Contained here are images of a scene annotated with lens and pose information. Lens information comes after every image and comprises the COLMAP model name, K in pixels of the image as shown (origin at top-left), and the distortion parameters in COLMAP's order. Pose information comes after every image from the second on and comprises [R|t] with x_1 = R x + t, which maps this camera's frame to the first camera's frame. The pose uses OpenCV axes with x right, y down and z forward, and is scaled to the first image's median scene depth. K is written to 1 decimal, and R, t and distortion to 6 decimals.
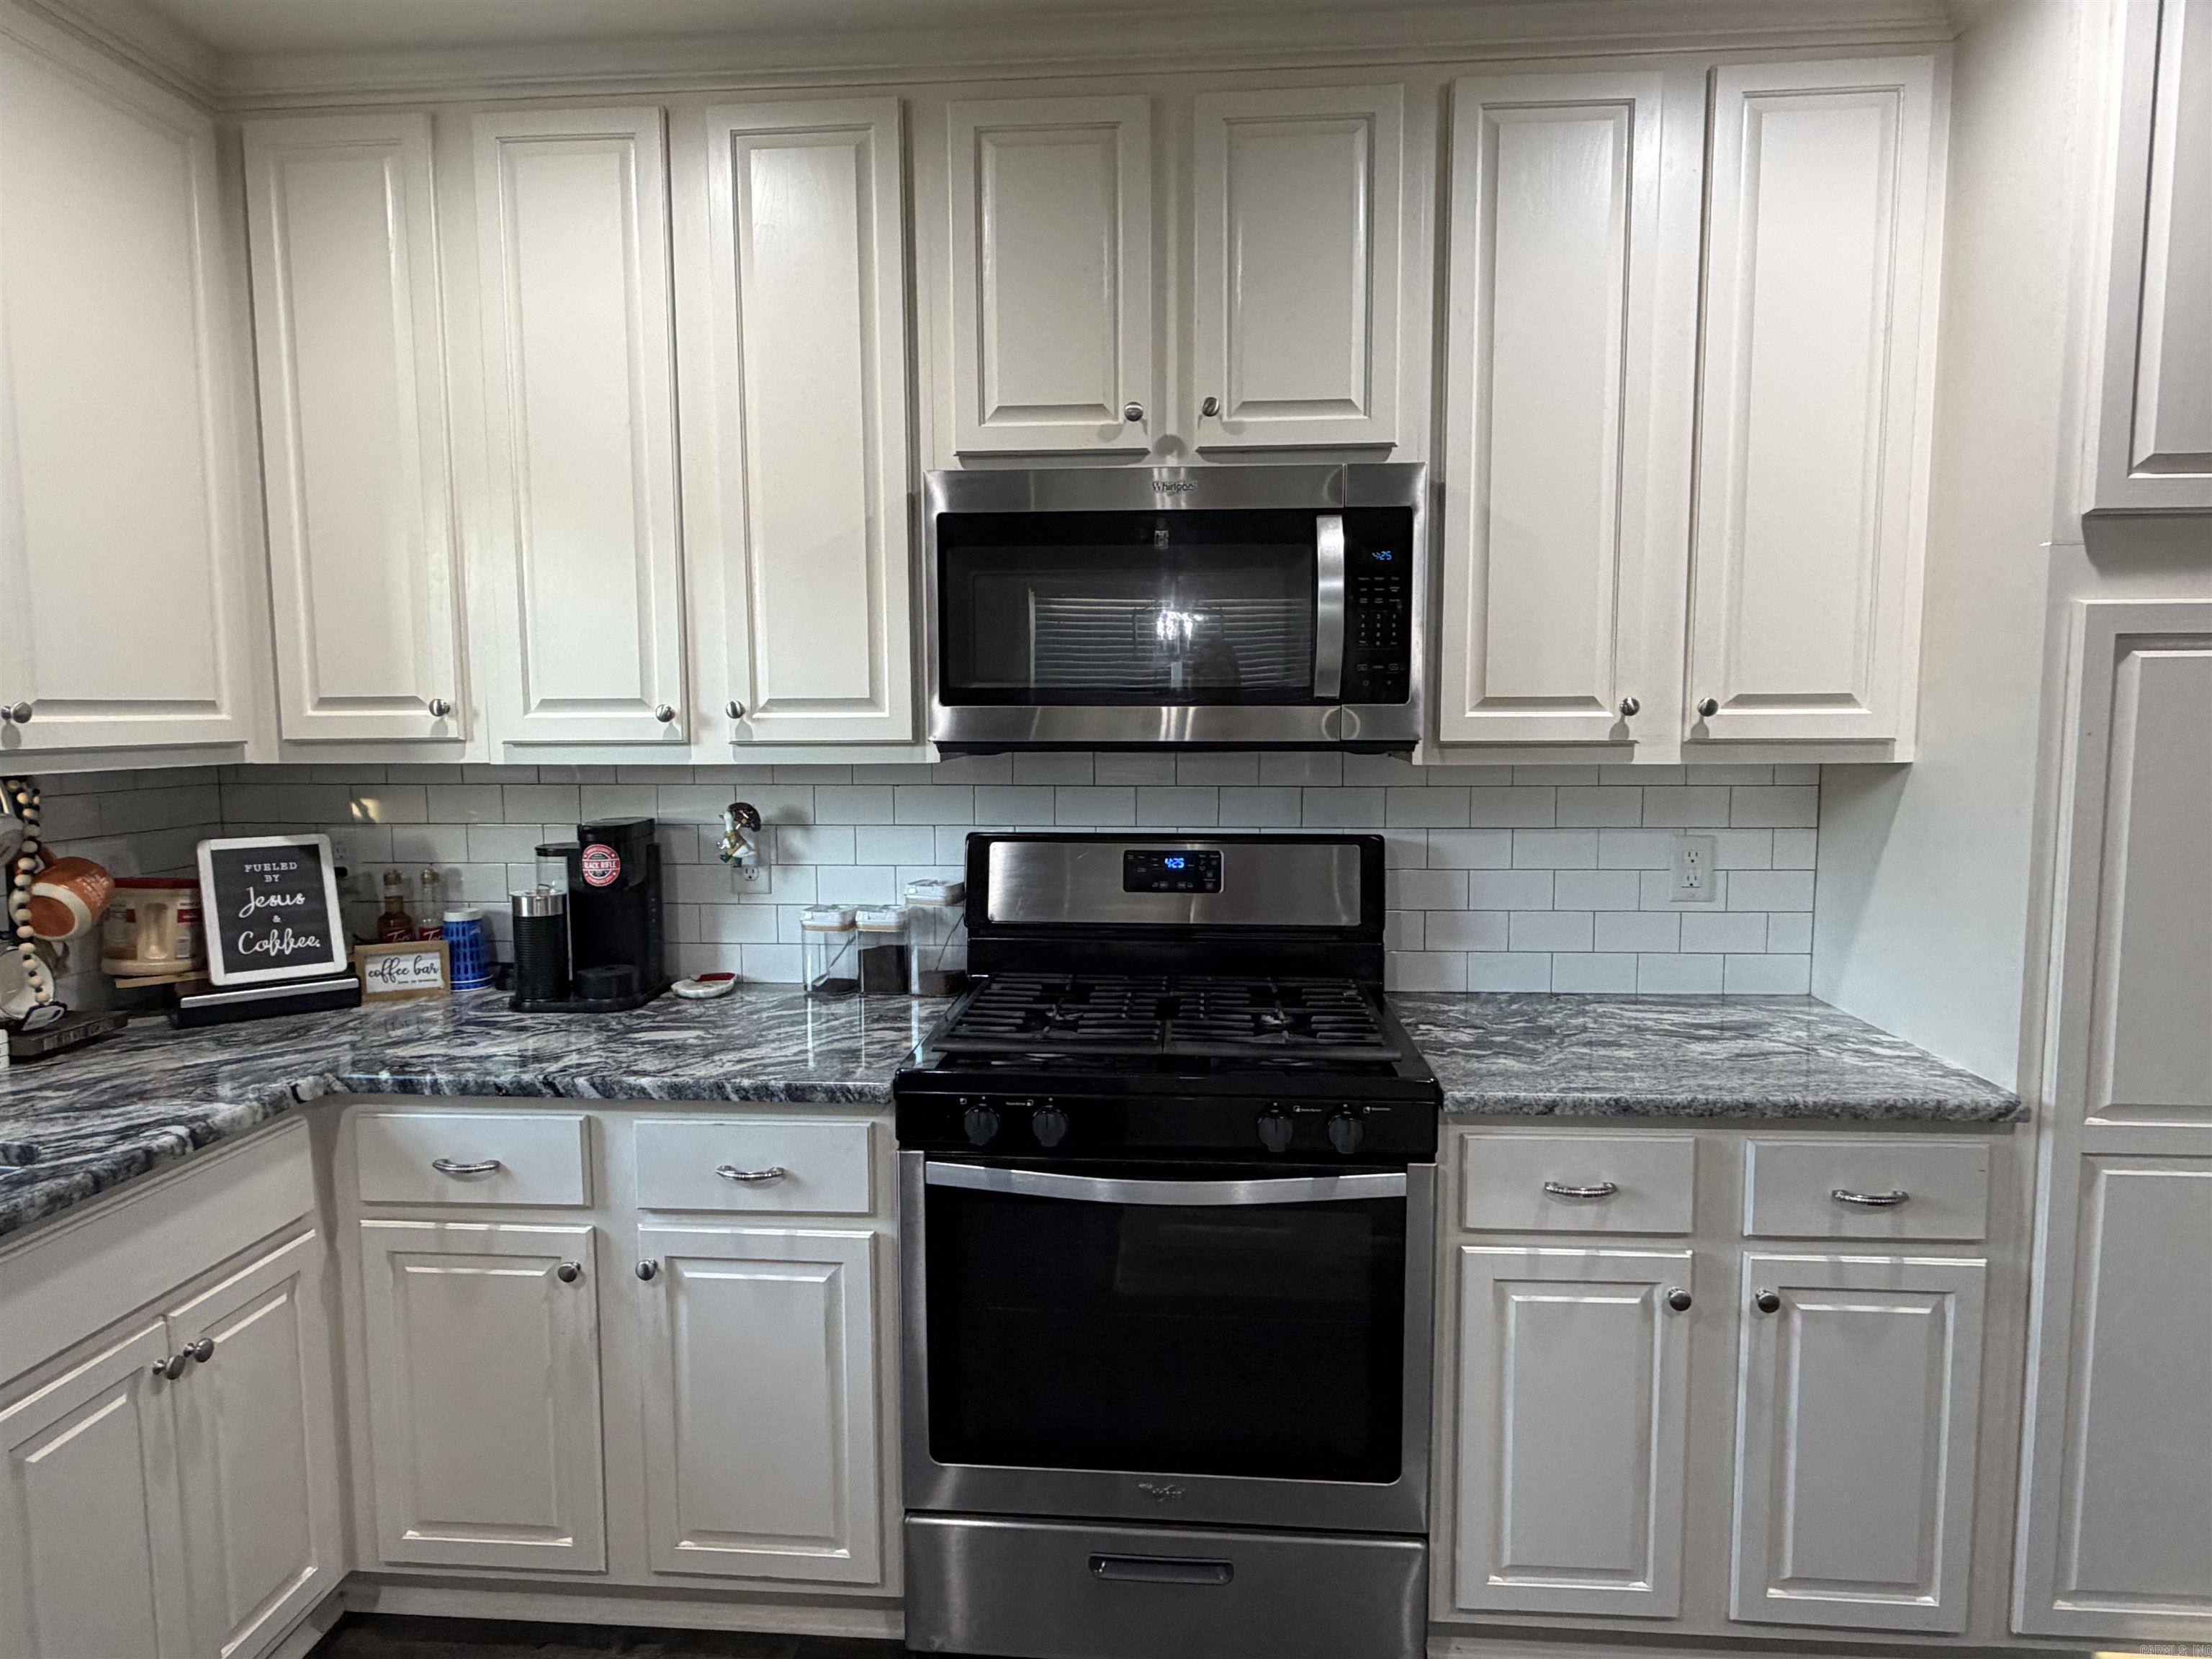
lens RADIAL K [[1302.1, 0, 1100.6], [0, 1302.1, 828.9], [0, 0, 1]] dist [0.000519, -0.000490]
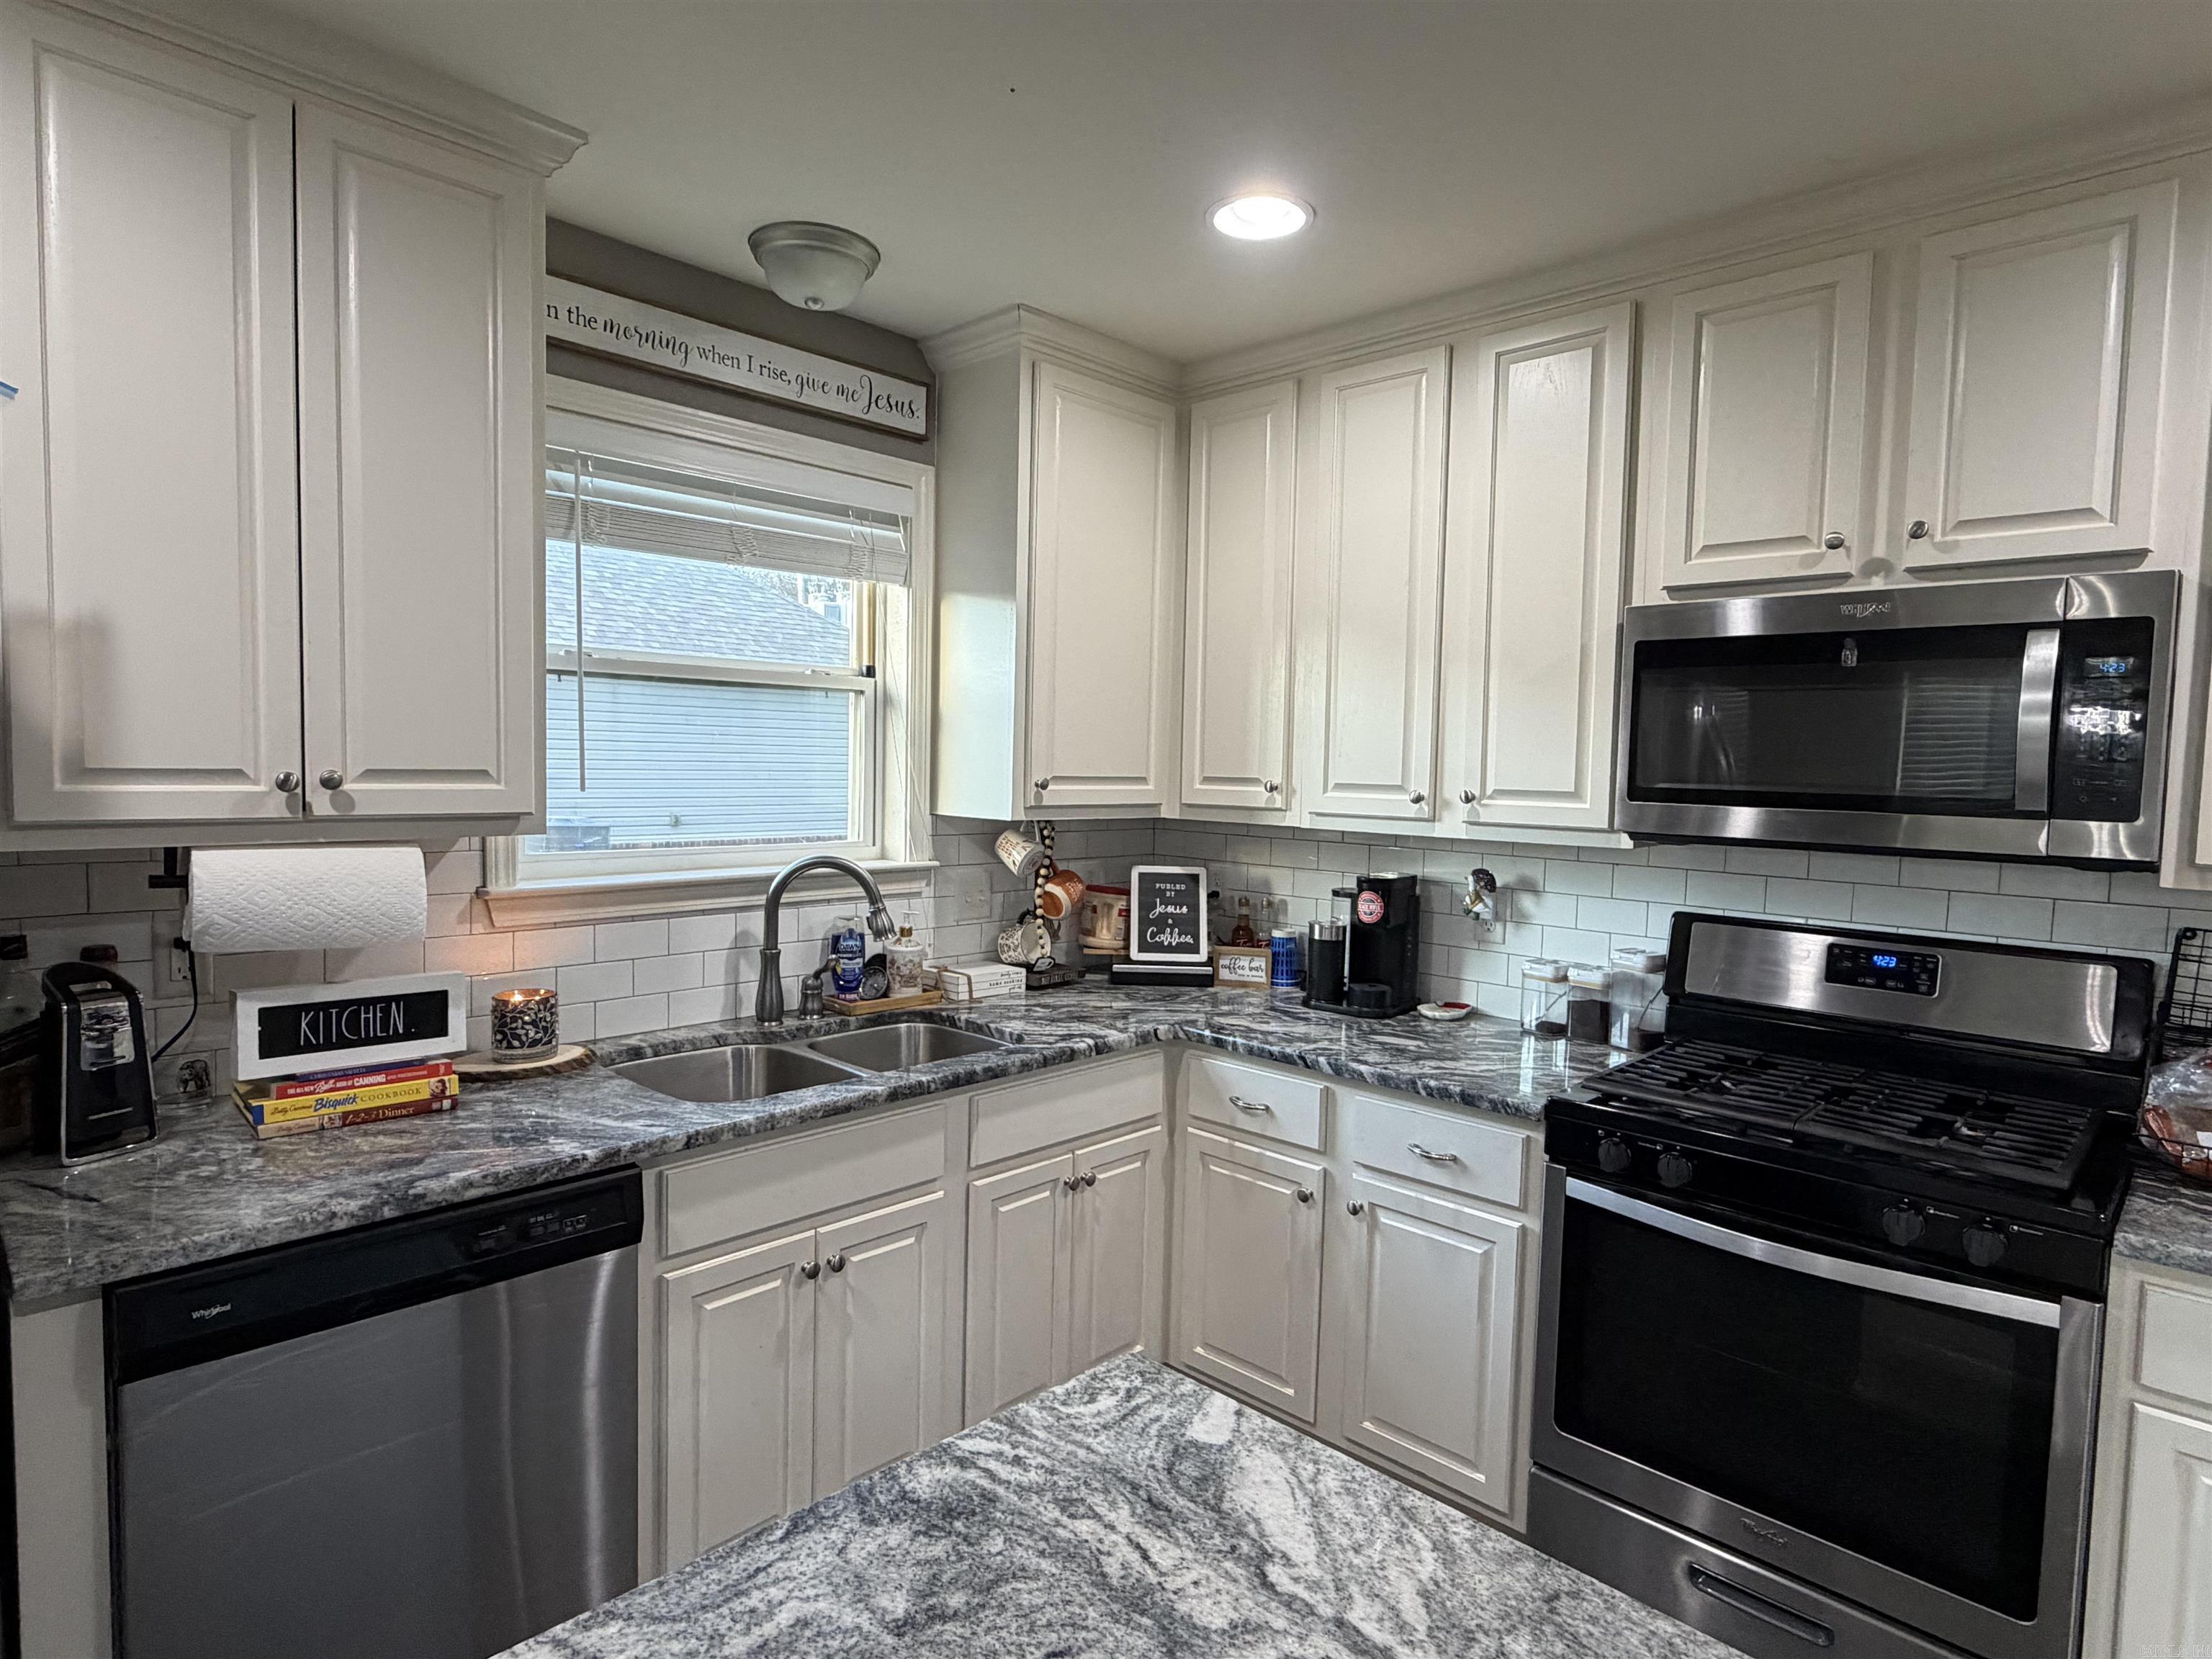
lens RADIAL K [[1205.5, 0, 1106.6], [0, 1205.5, 831.3], [0, 0, 1]] dist [-0.000850, -0.000647]
pose [[0.773064, 0.060386, -0.631447, 0.204585], [-0.086075, 0.996237, -0.010108, -0.015569], [0.628461, 0.062166, 0.775353, -0.147799]]
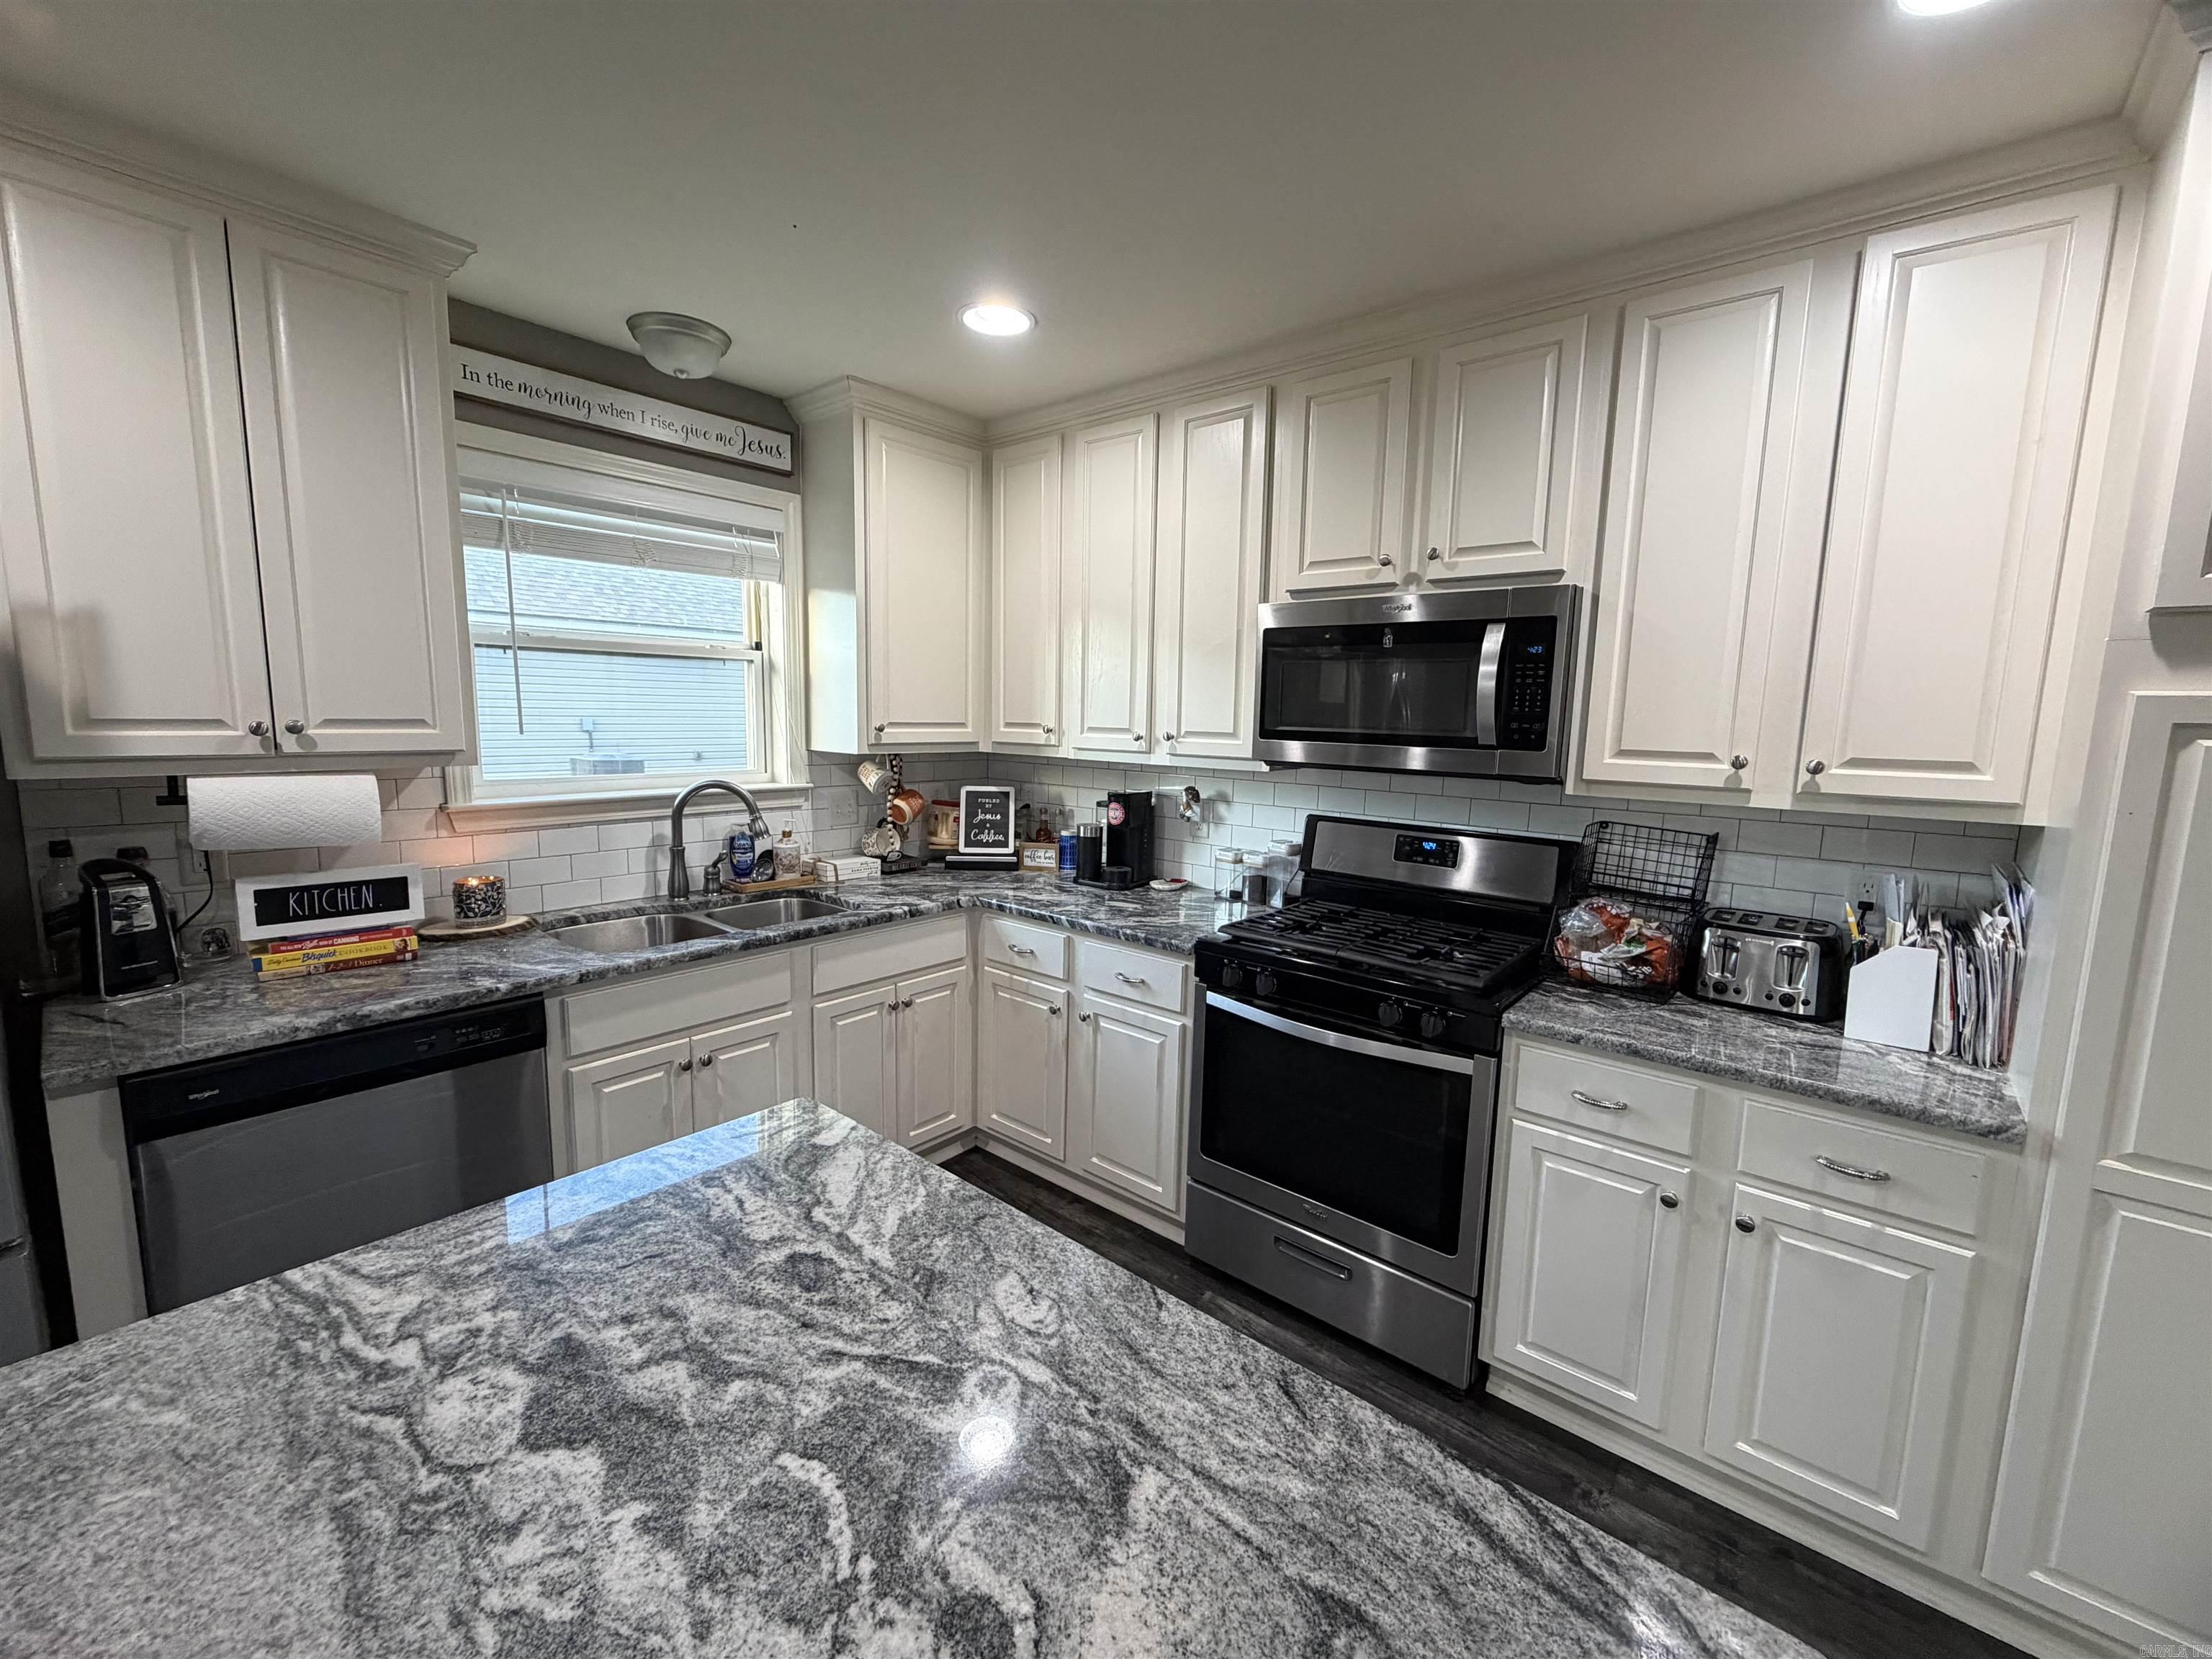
lens RADIAL K [[894.8, 0, 1108.5], [0, 894.8, 826.8], [0, 0, 1]] dist [-0.000569, -0.000287]
pose [[0.813553, 0.097955, -0.573181, 0.408271], [-0.080288, 0.995191, 0.056118, -0.028992], [0.575921, 0.000365, 0.817505, -0.092605]]
